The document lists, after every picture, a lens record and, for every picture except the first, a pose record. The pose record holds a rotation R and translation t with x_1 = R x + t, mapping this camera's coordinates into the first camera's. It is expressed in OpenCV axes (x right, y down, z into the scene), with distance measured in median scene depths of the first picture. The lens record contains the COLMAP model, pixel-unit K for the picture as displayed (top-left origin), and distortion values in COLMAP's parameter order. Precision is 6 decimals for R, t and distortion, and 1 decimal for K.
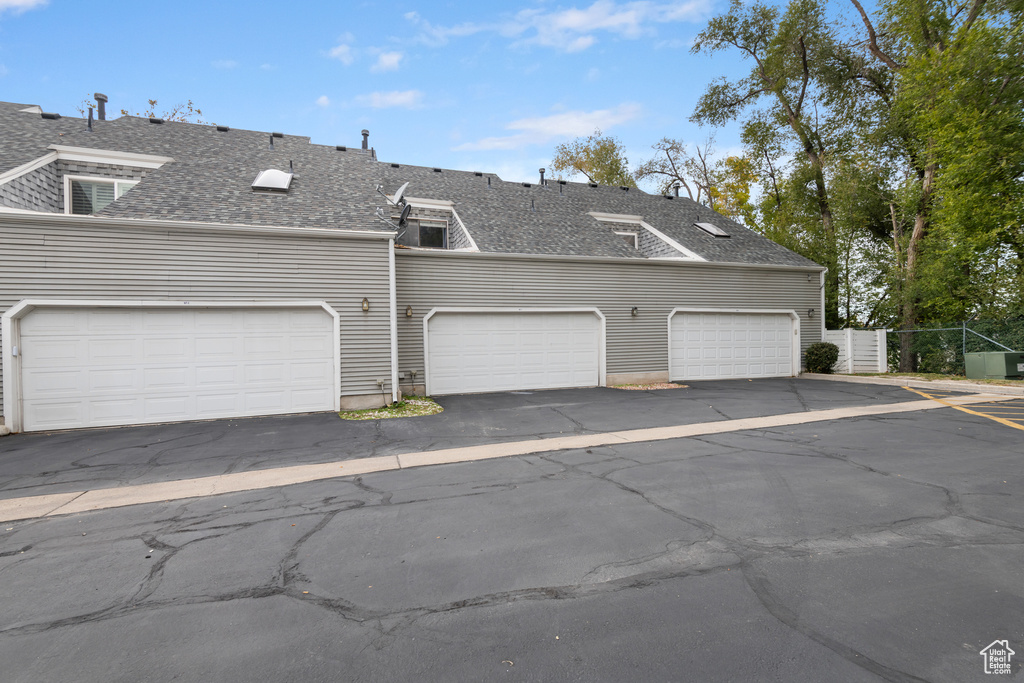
lens RADIAL K [[464.7, 0, 503.0], [0, 464.7, 342.6], [0, 0, 1]] dist [0.025989, -0.011072]
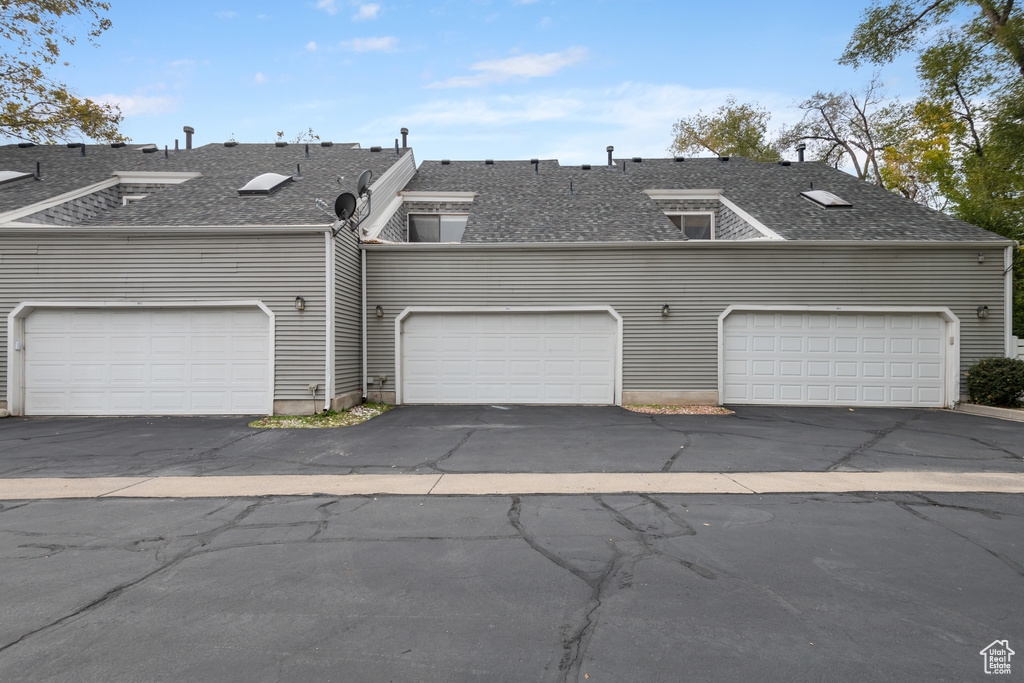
lens RADIAL K [[464.7, 0, 503.0], [0, 464.7, 342.6], [0, 0, 1]] dist [0.025989, -0.011072]
pose [[0.940612, 0.016984, -0.339059, 0.300321], [-0.019823, 0.999791, -0.004914, -0.004914], [0.338904, 0.011343, 0.940752, 0.189776]]
